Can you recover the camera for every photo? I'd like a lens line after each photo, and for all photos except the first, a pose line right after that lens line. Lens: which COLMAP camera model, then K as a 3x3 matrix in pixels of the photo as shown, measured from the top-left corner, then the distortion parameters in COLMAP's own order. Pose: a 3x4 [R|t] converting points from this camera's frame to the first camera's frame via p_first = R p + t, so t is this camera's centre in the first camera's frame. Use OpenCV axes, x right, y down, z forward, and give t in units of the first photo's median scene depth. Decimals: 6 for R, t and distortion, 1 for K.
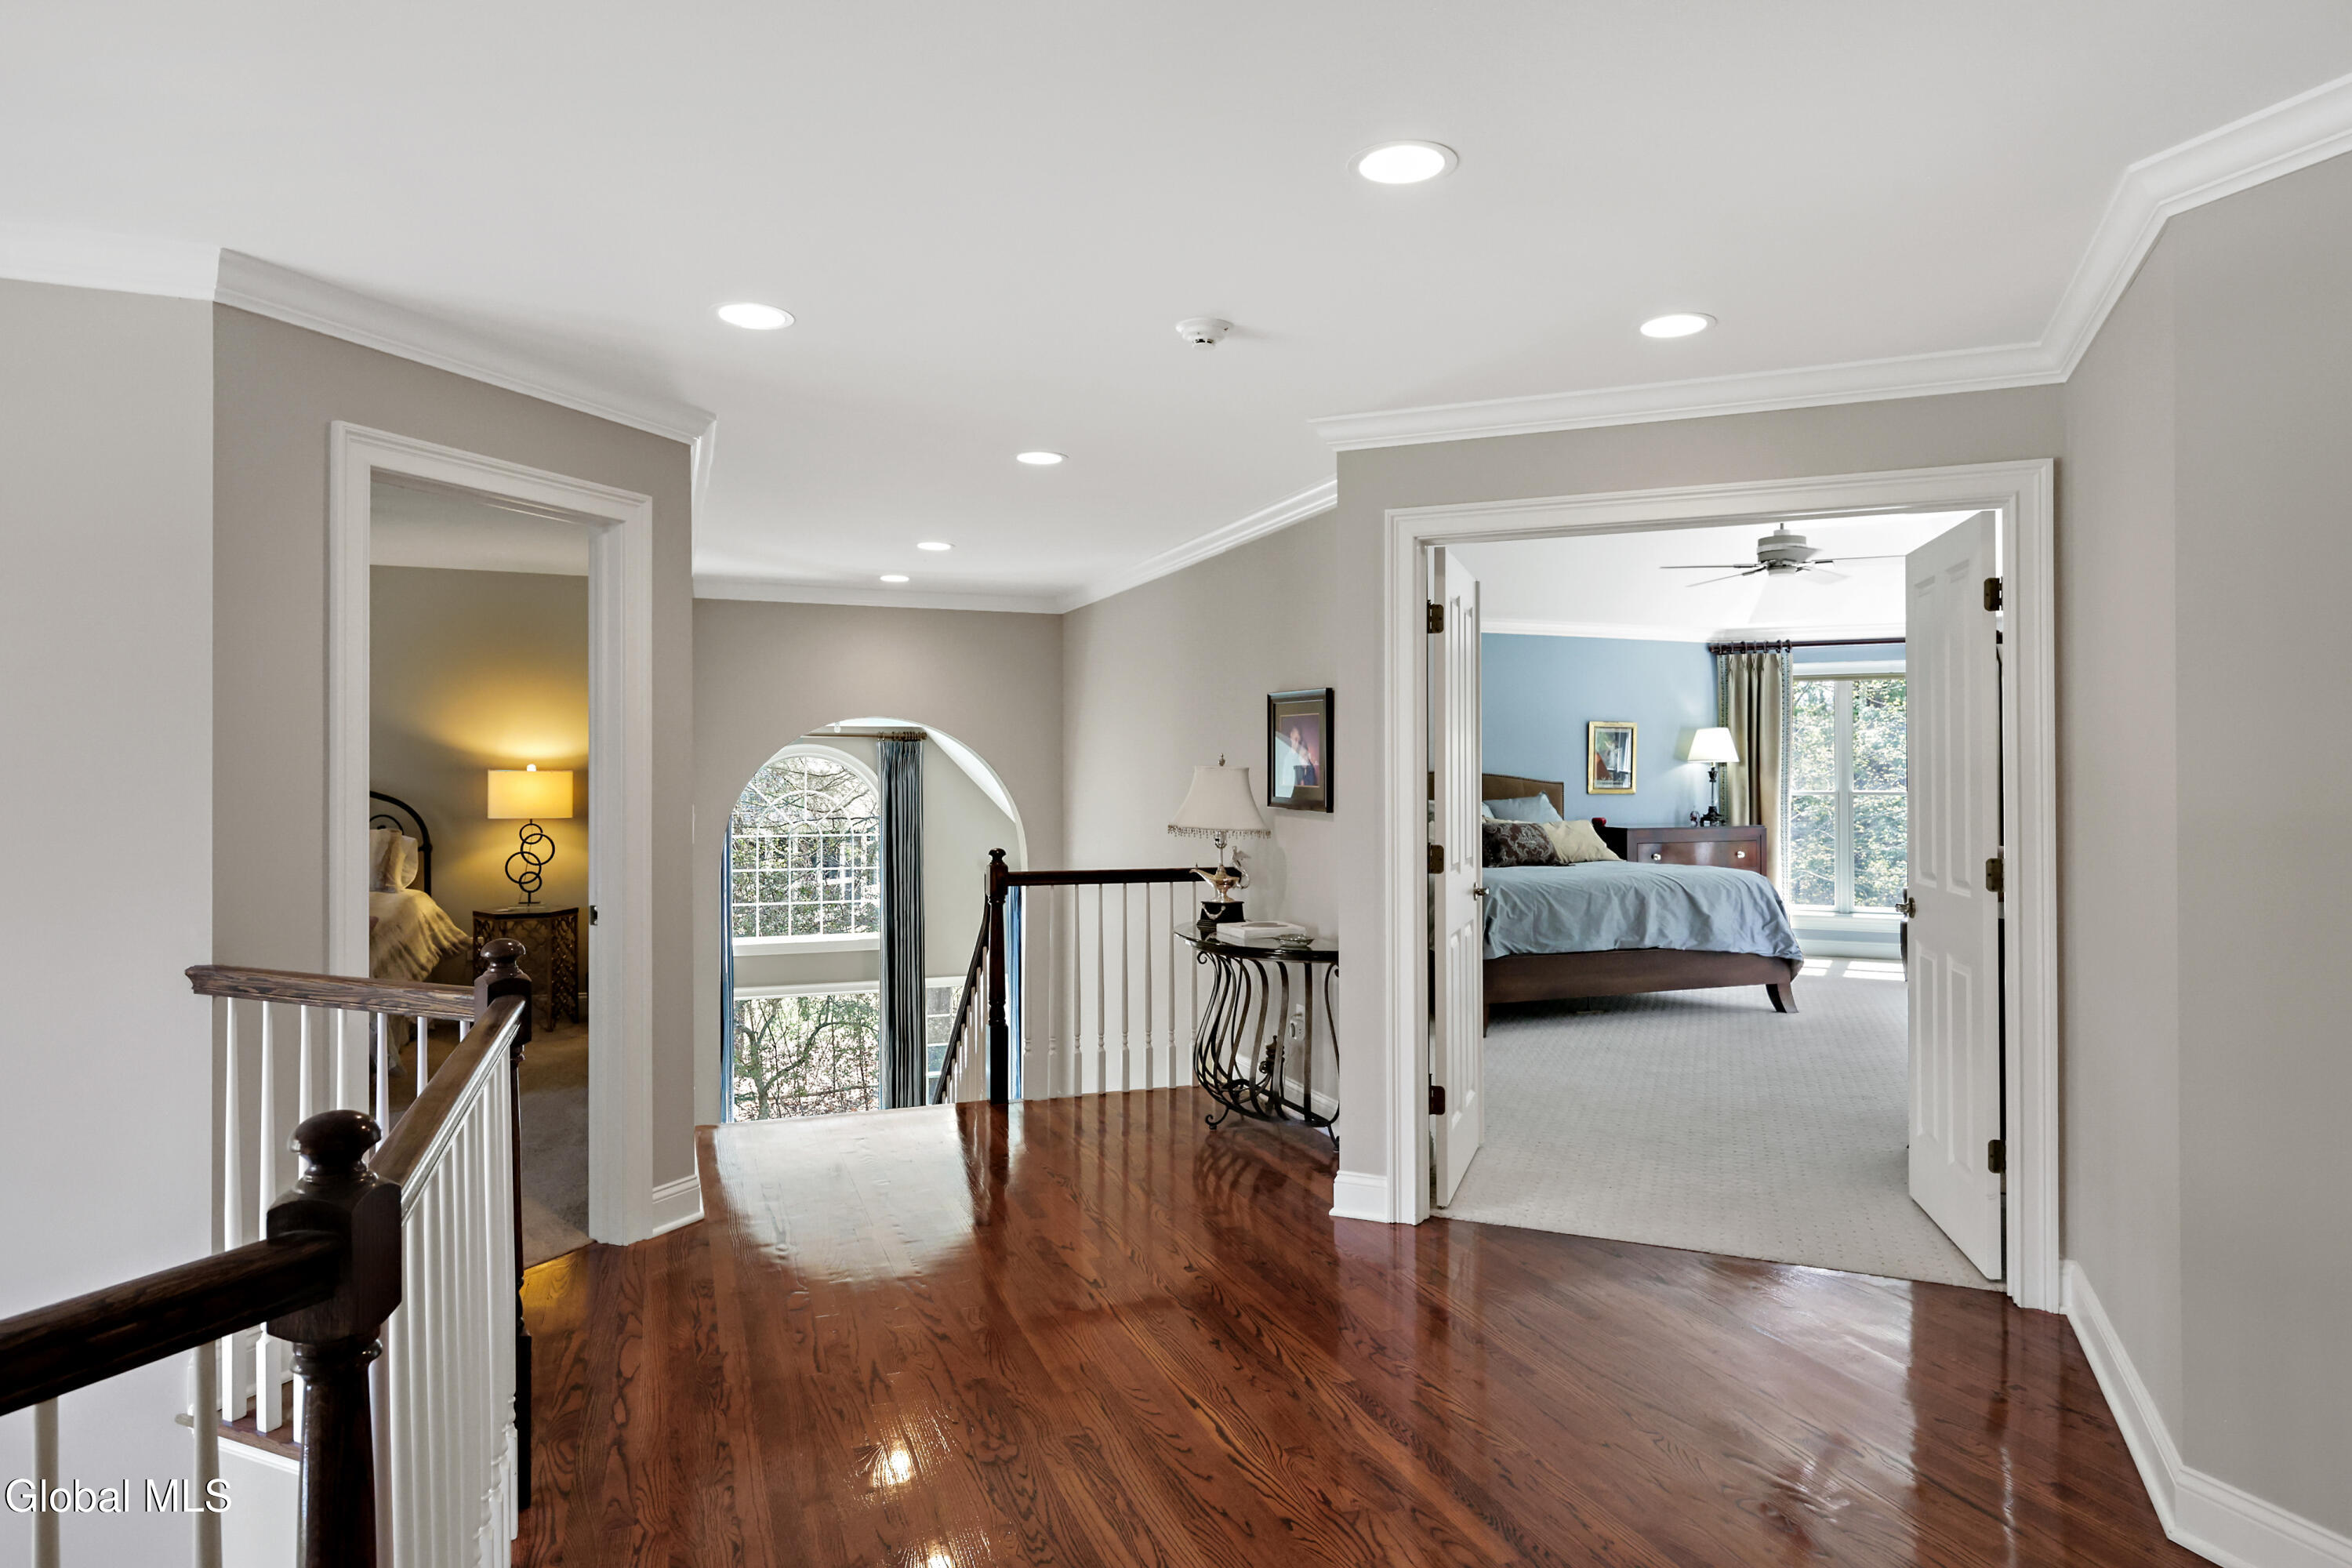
lens RADIAL K [[1408.6, 0, 1174.0], [0, 1408.6, 789.6], [0, 0, 1]] dist [-0.000340, 0.000061]
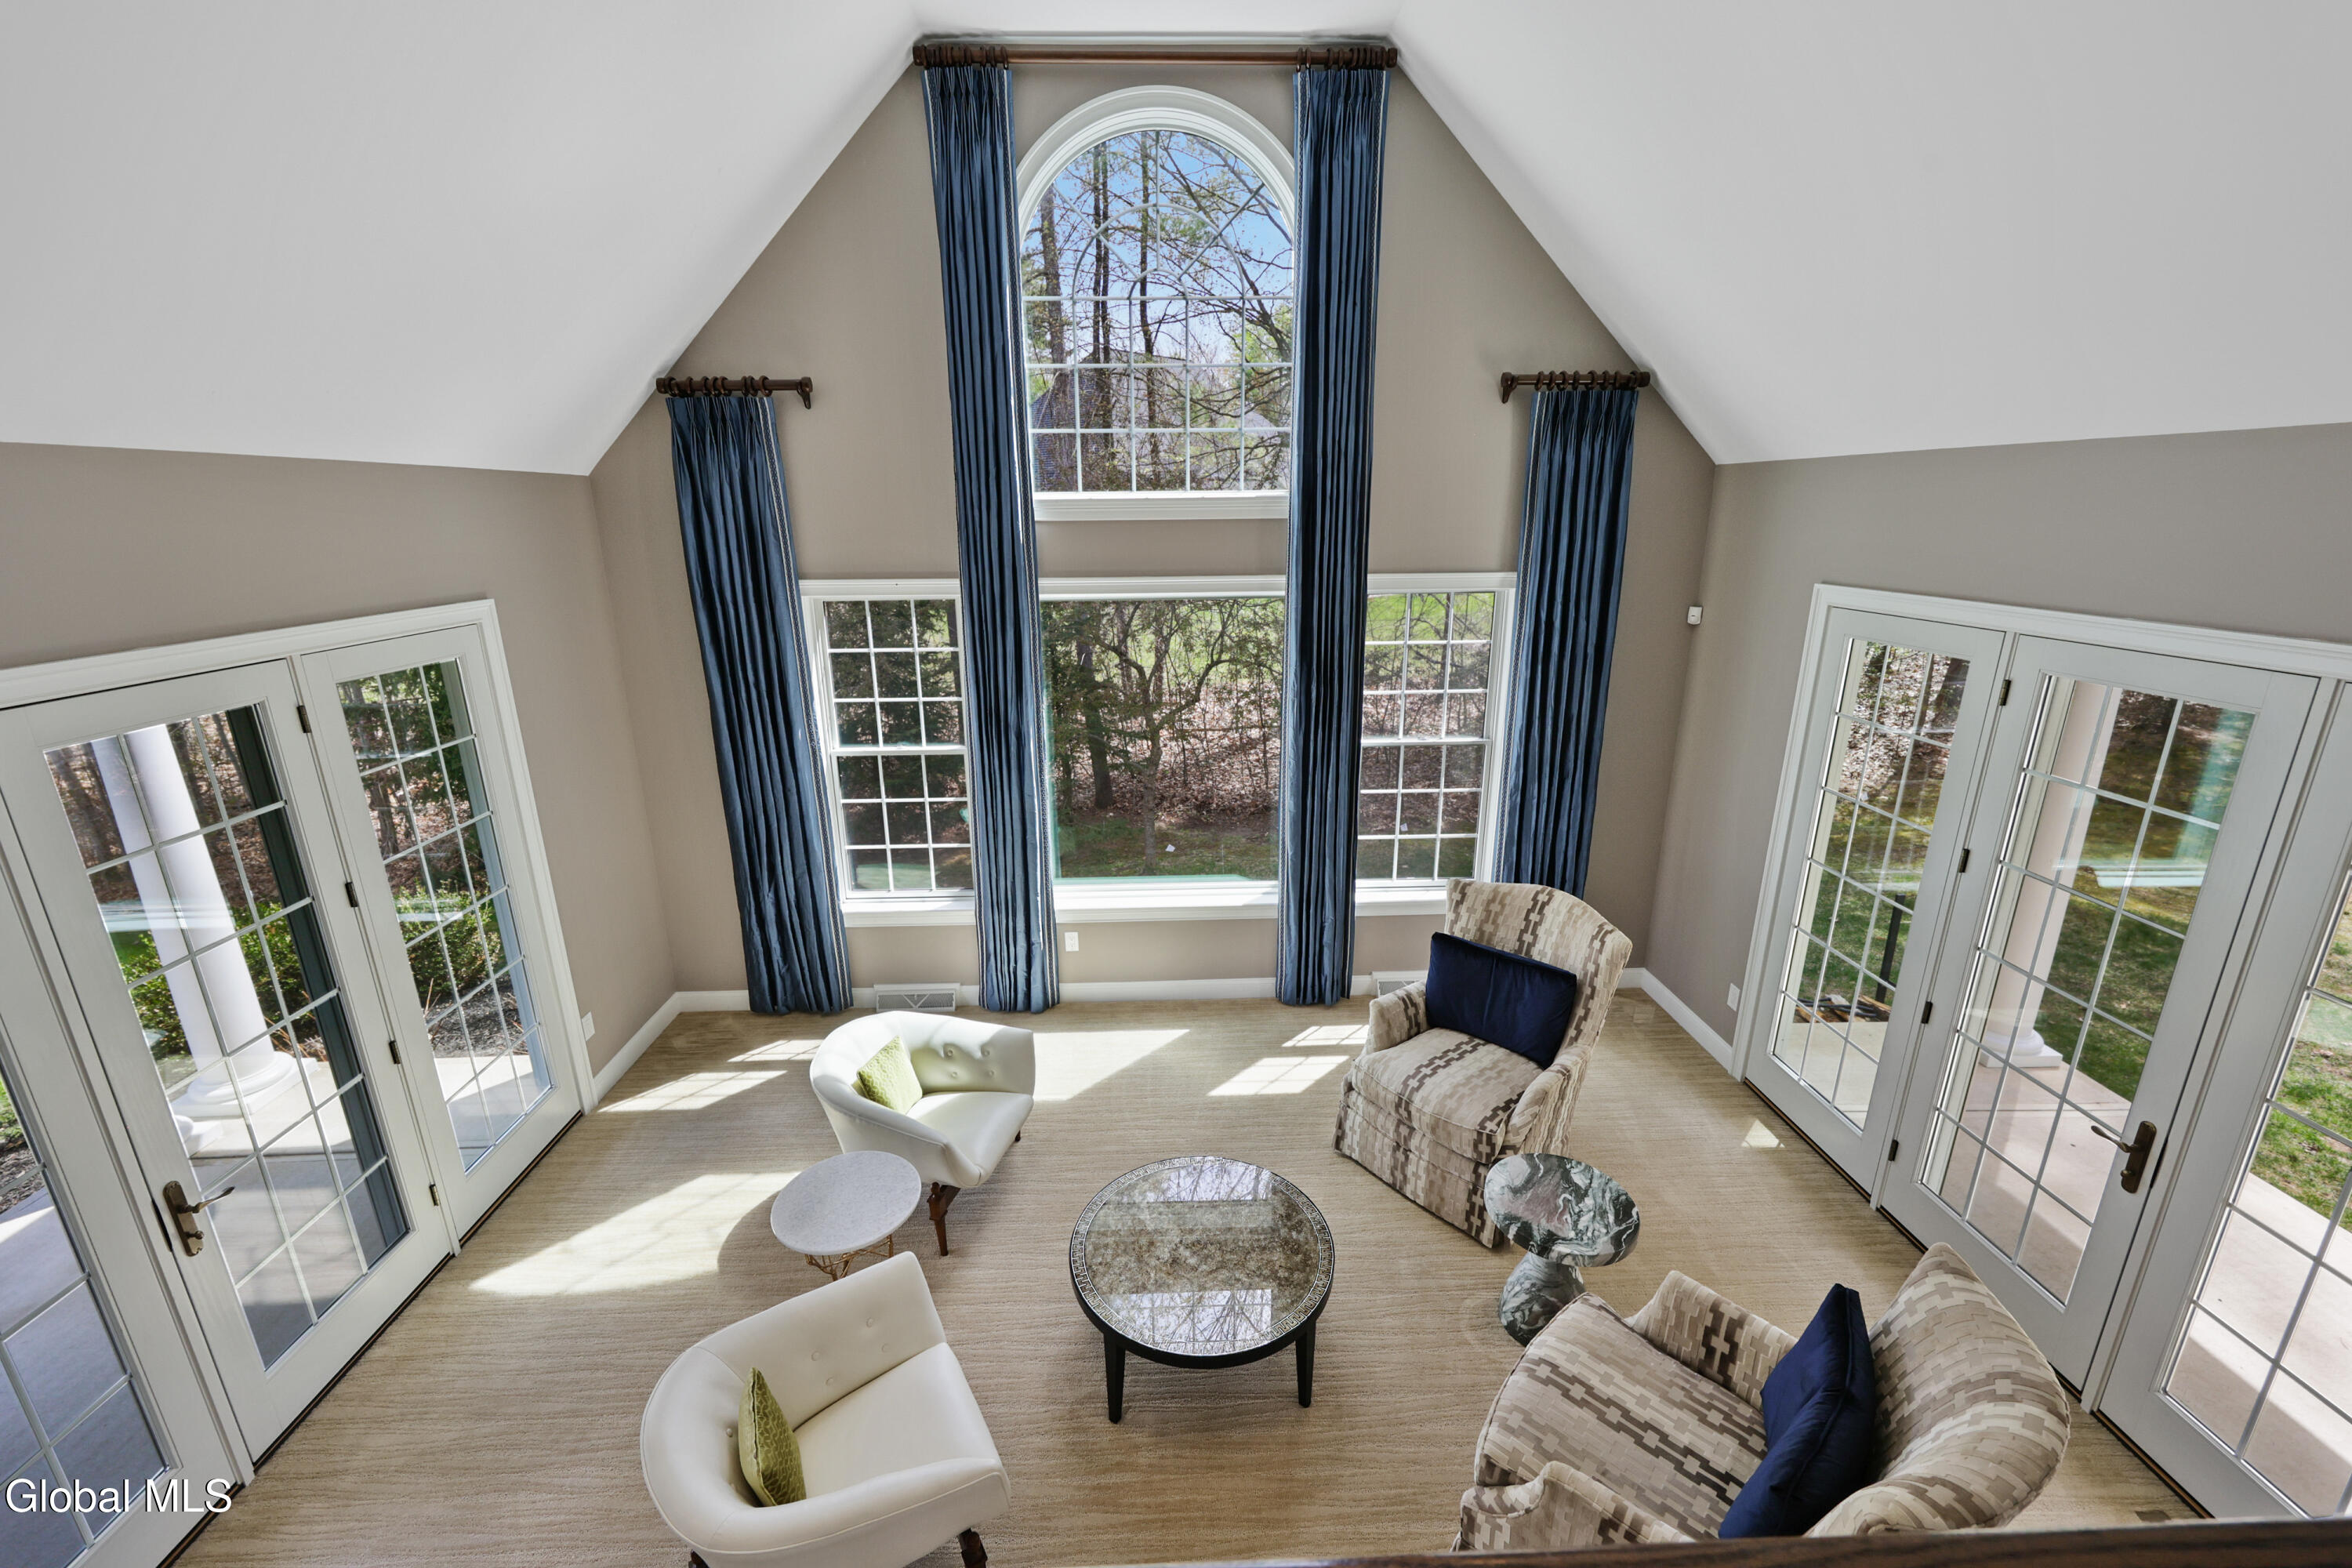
lens RADIAL K [[936.8, 0, 1174.8], [0, 936.8, 788.4], [0, 0, 1]] dist [-0.000079, 0.000004]
pose [[0.950545, 0.083895, -0.299042, -0.131382], [0.003263, 0.960077, 0.279717, 0.112480], [0.310570, -0.266859, 0.912322, 0.619227]]
